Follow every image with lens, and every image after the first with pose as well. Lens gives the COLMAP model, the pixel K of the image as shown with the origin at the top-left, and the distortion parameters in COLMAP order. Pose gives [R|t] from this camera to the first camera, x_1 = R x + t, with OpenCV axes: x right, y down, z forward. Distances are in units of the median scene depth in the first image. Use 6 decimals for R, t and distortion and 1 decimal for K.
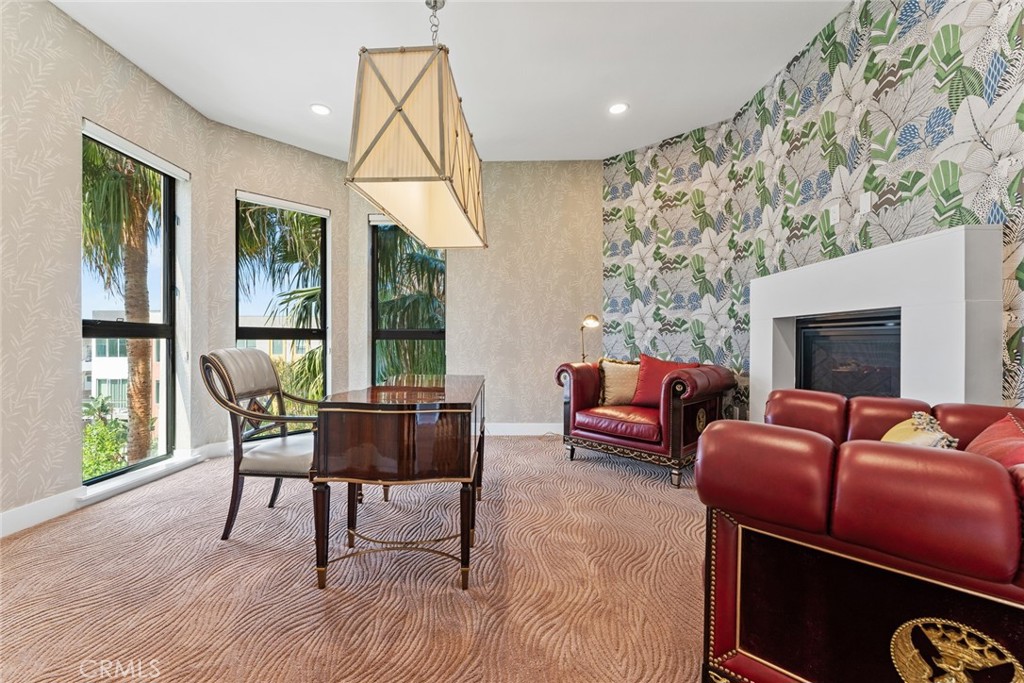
lens RADIAL K [[410.1, 0, 513.9], [0, 410.1, 347.4], [0, 0, 1]] dist [0.000841, 0.000007]
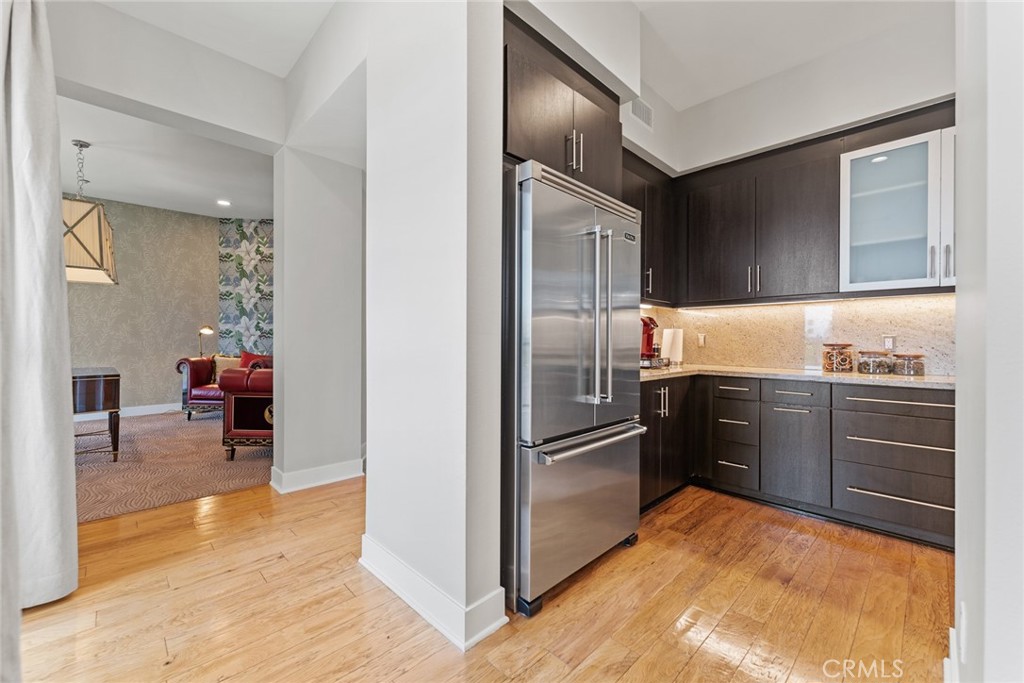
lens RADIAL K [[410.1, 0, 509.0], [0, 410.1, 338.9], [0, 0, 1]] dist [0.000841, 0.000007]
pose [[0.721666, 0.002180, 0.692238, -0.050888], [0.009598, 0.999867, -0.013154, -0.000647], [-0.692175, 0.016137, 0.721550, -0.819862]]
